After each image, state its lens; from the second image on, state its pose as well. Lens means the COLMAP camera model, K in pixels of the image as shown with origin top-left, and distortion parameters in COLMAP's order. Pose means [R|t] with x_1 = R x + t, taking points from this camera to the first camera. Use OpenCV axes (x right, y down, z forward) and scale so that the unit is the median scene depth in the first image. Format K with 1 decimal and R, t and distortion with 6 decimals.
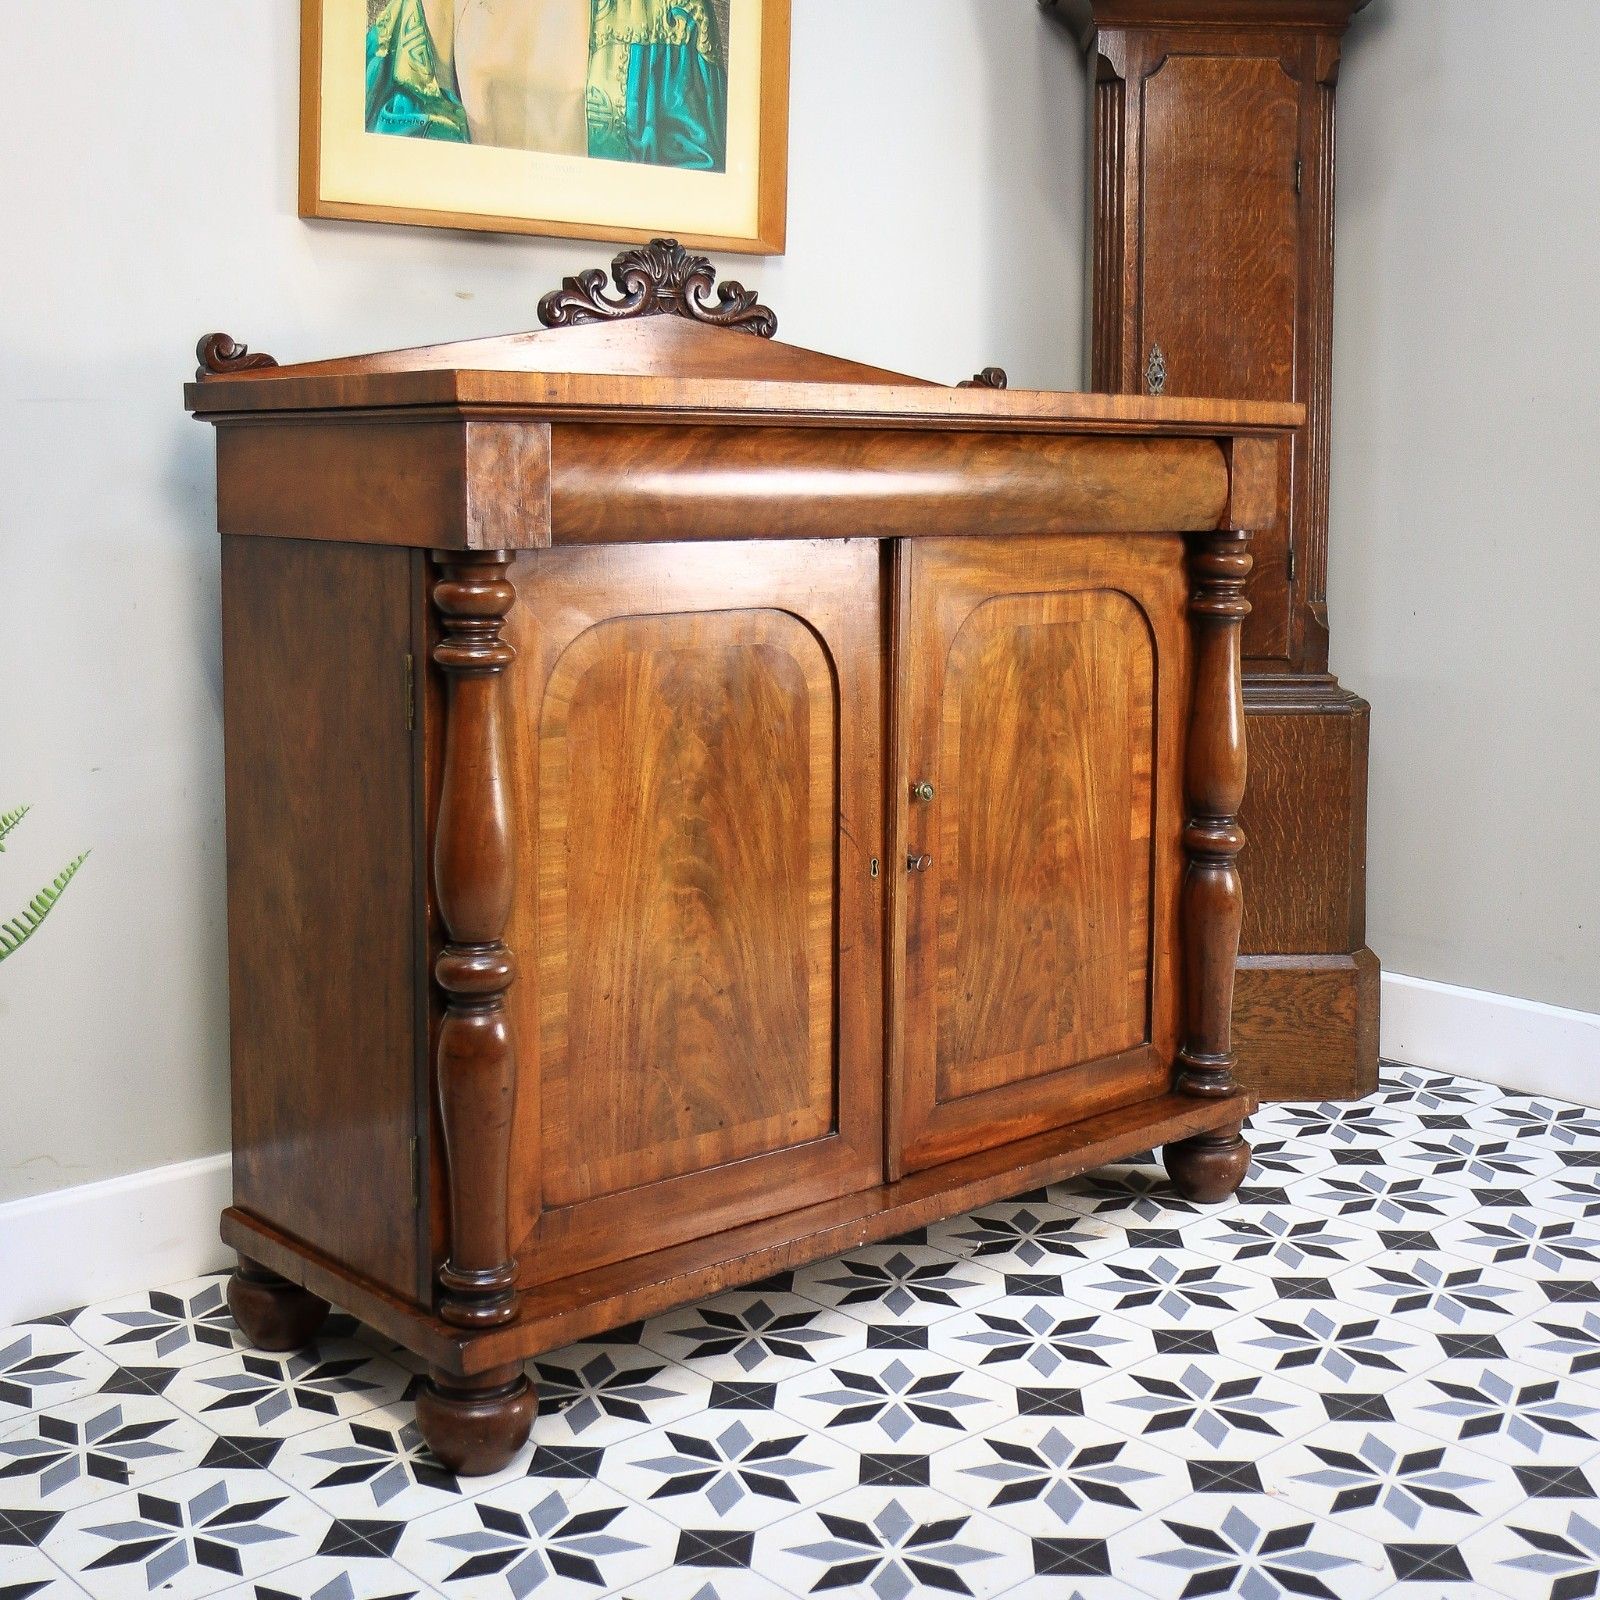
lens RADIAL K [[2181.6, 0, 872.3], [0, 2181.6, 616.5], [0, 0, 1]] dist [-0.108090, 0.089322]
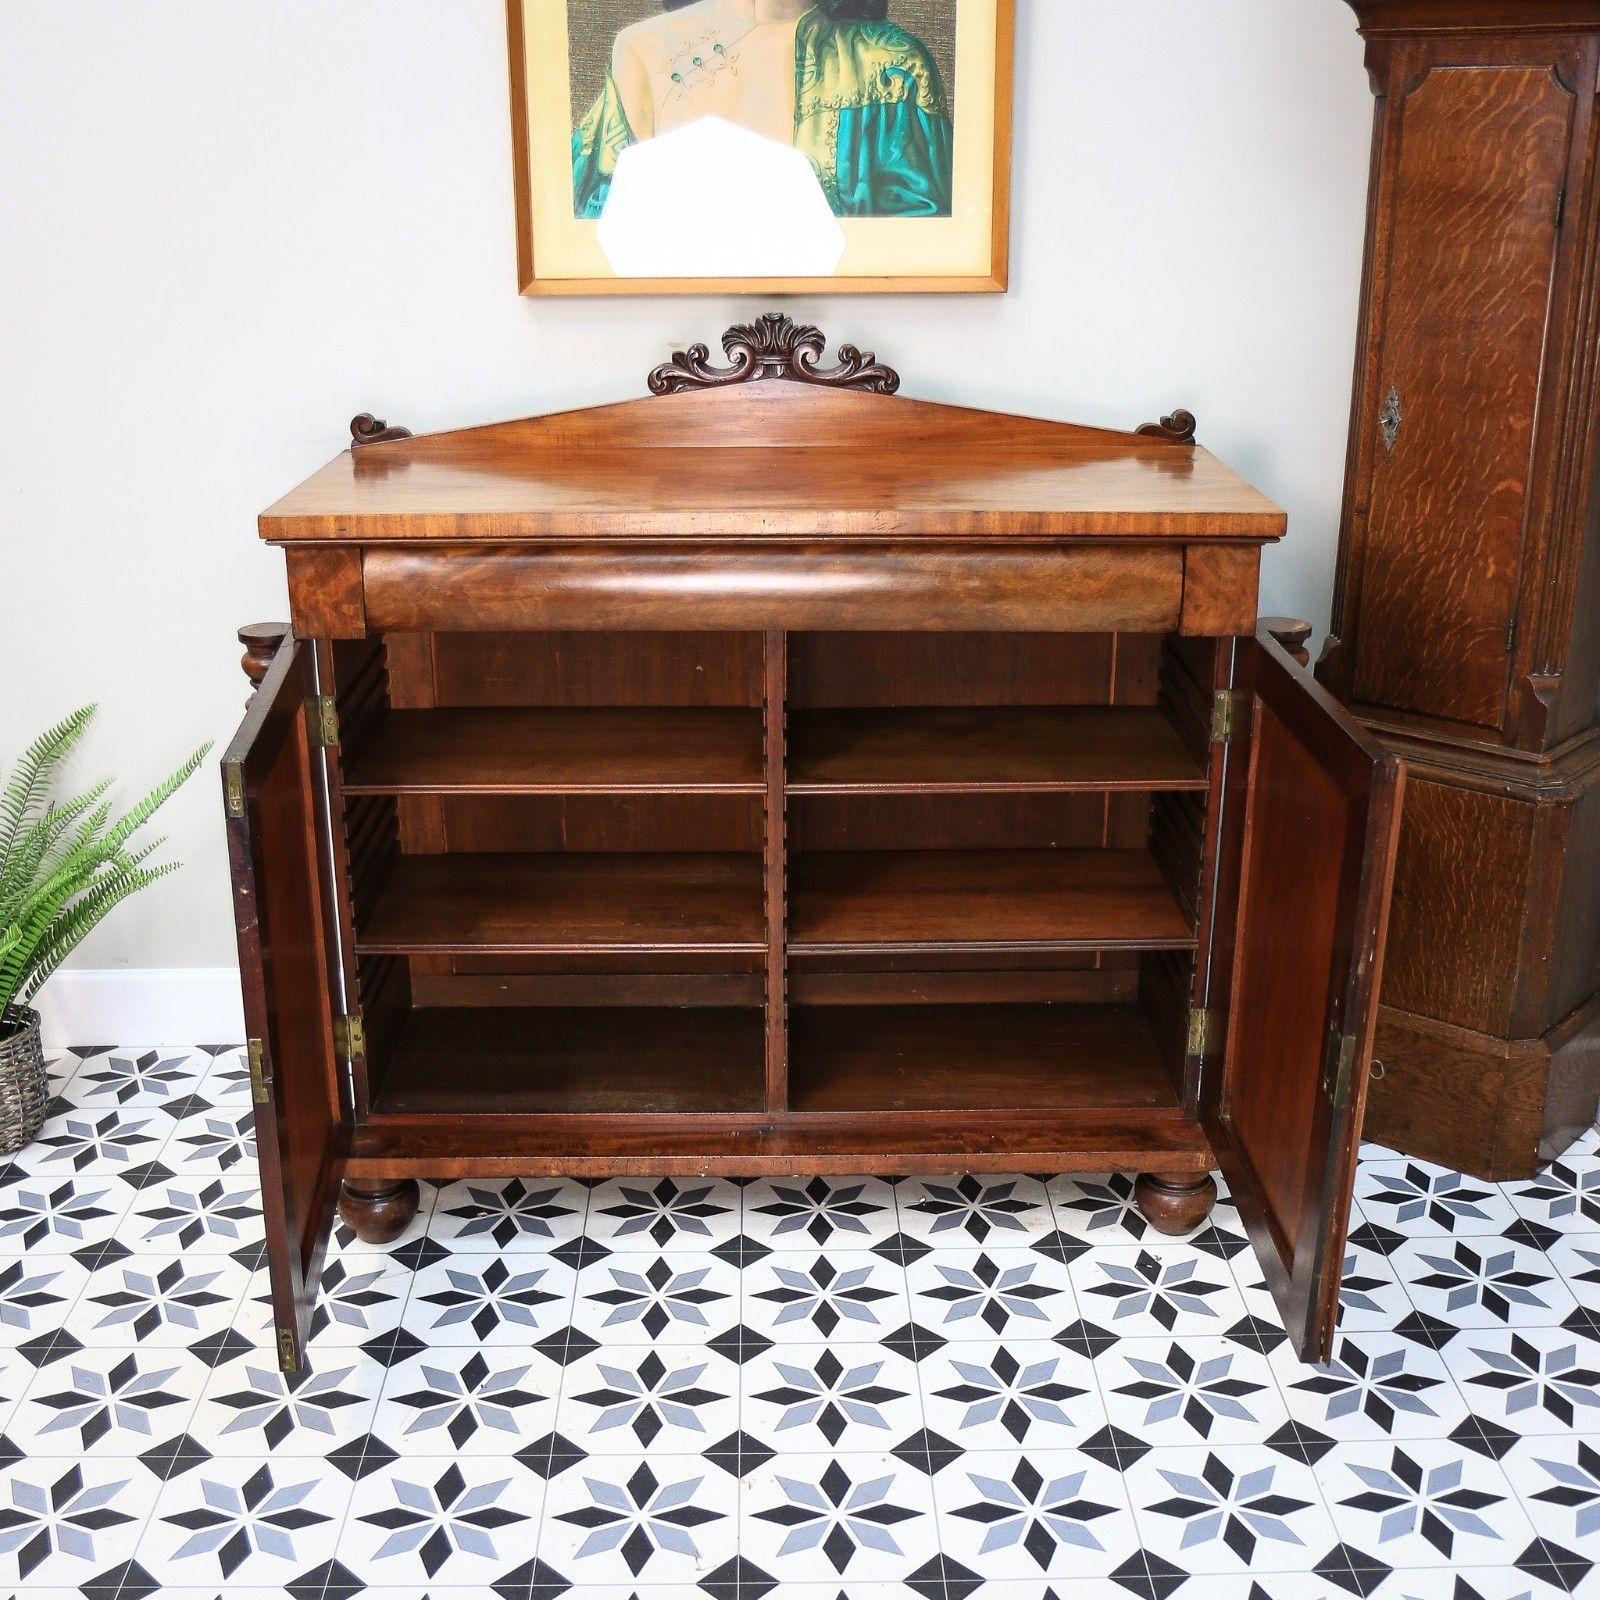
lens RADIAL K [[1996.0, 0, 793.7], [0, 1996.0, 818.5], [0, 0, 1]] dist [-0.104821, 0.126939]
pose [[0.734334, 0.214582, -0.643978, 0.654516], [-0.042064, 0.961280, 0.272346, -0.204738], [0.677484, -0.172905, 0.714926, 0.208731]]
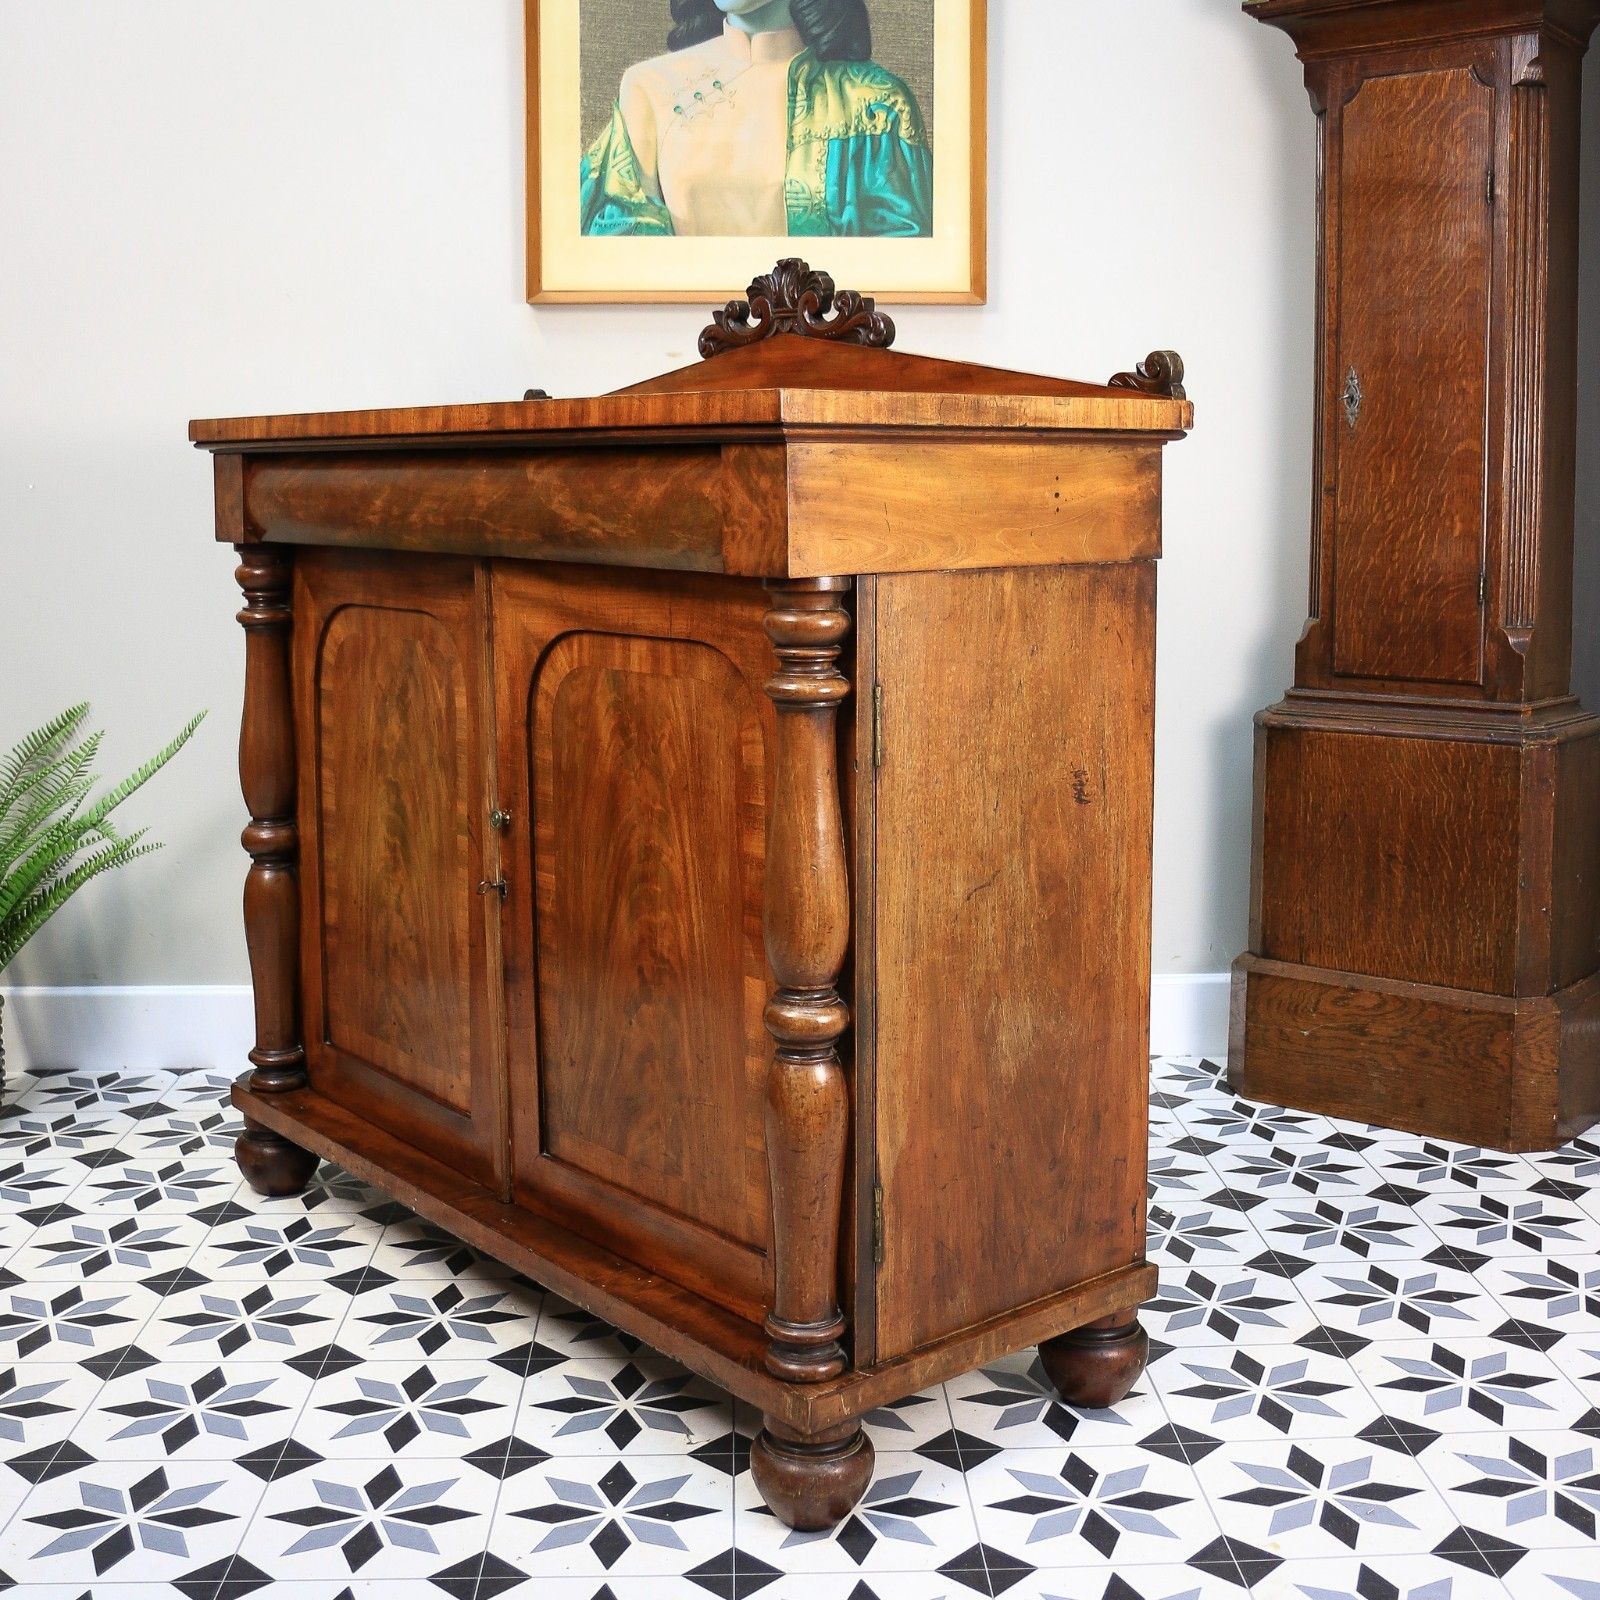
lens RADIAL K [[2023.9, 0, 826.2], [0, 2023.9, 625.0], [0, 0, 1]] dist [-0.101909, 0.097417]
pose [[0.753119, 0.037589, -0.656809, 0.690978], [-0.044099, 0.999005, 0.006607, -0.000198], [0.656404, 0.023988, 0.754028, 0.167526]]
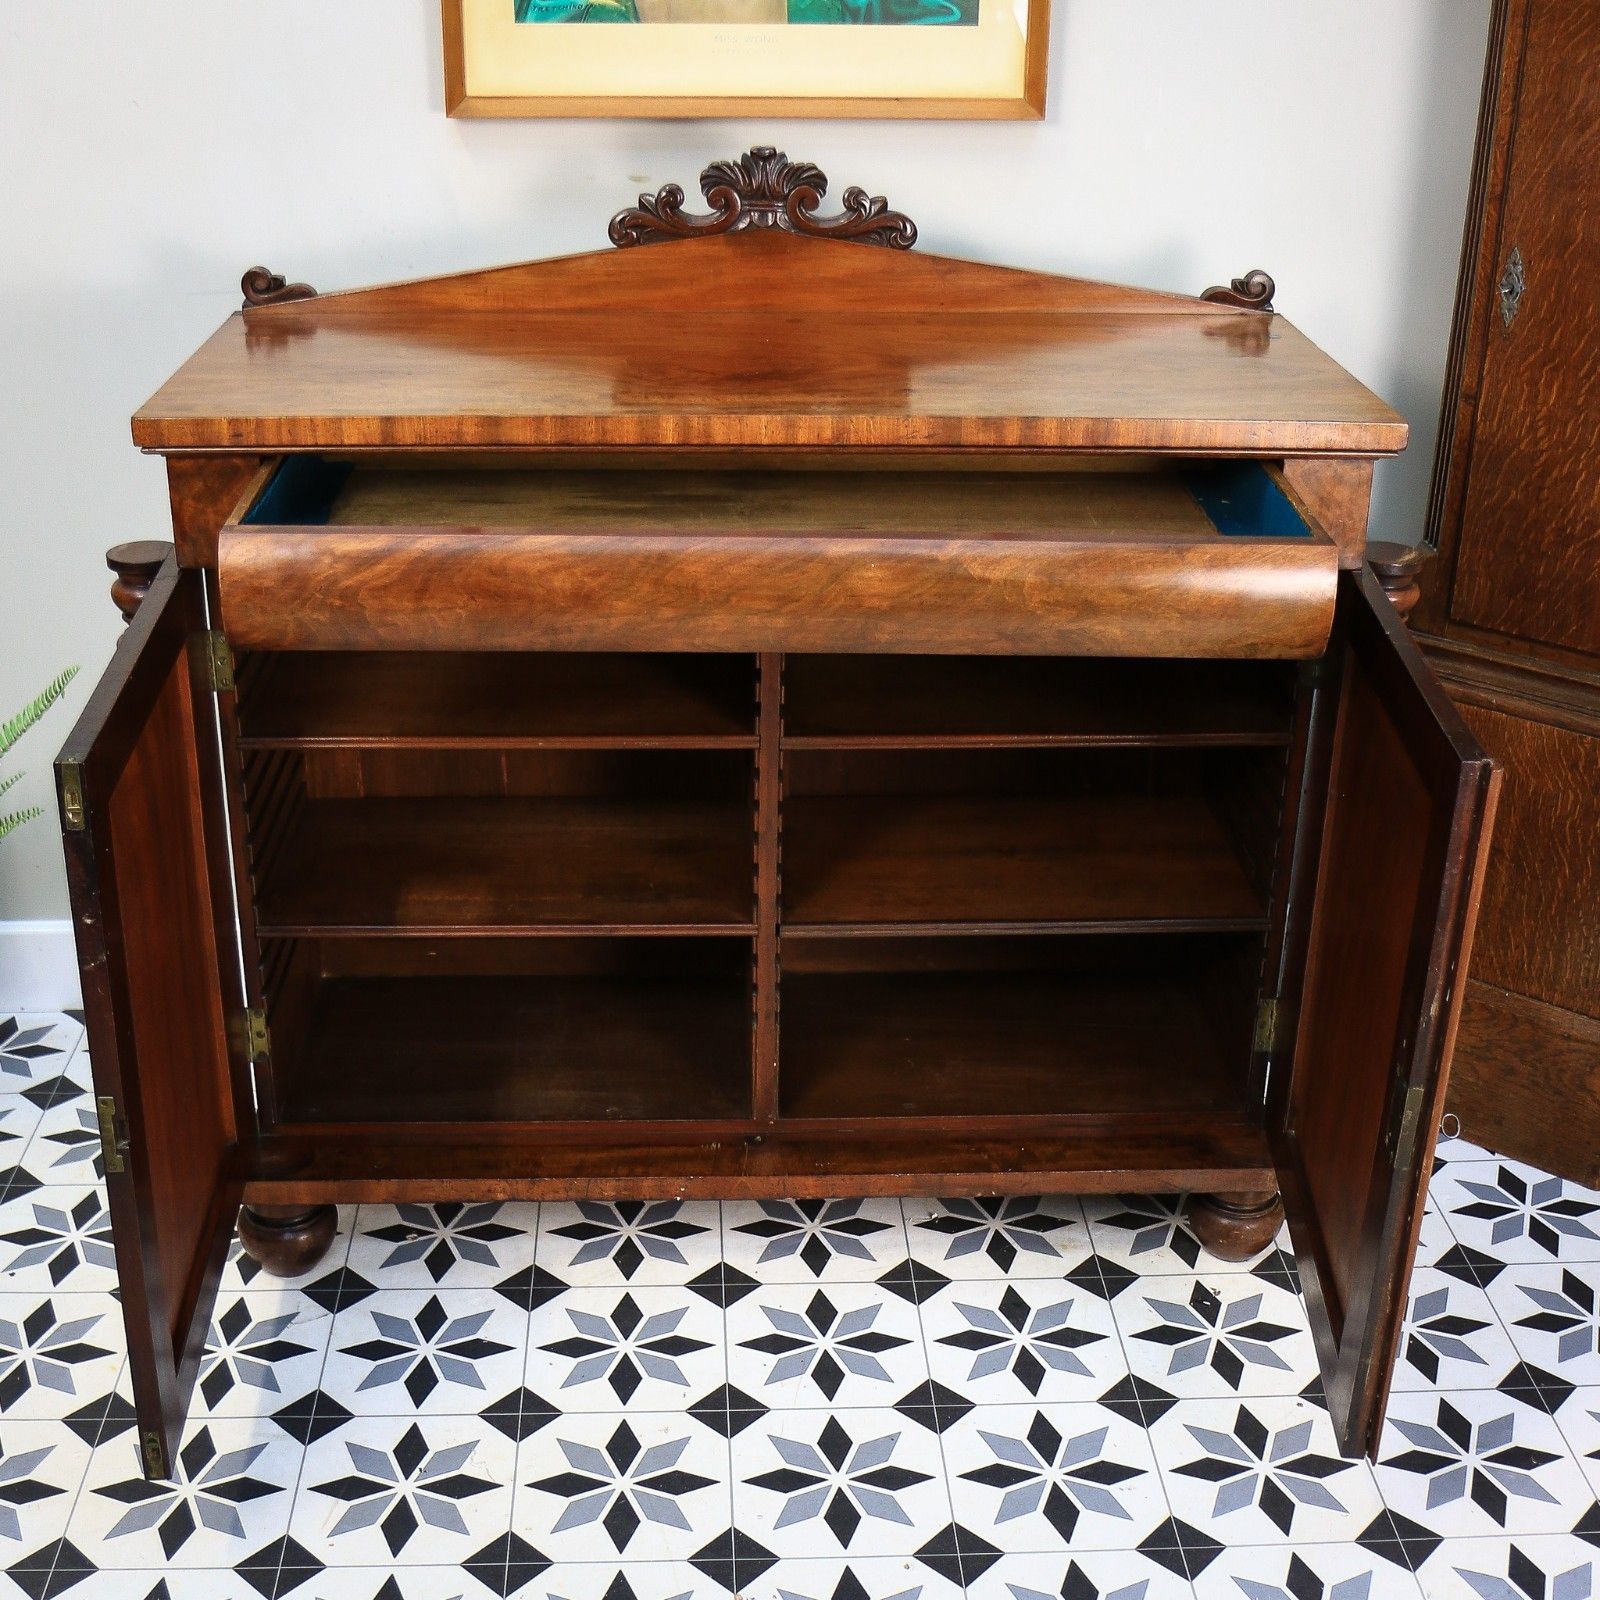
lens RADIAL K [[2188.8, 0, 774.7], [0, 2188.8, 786.9], [0, 0, 1]] dist [-0.099215, 0.101042]
pose [[0.751438, 0.262830, -0.605195, 0.552720], [-0.053608, 0.938523, 0.341029, -0.236820], [0.657622, -0.223819, 0.719332, 0.268864]]
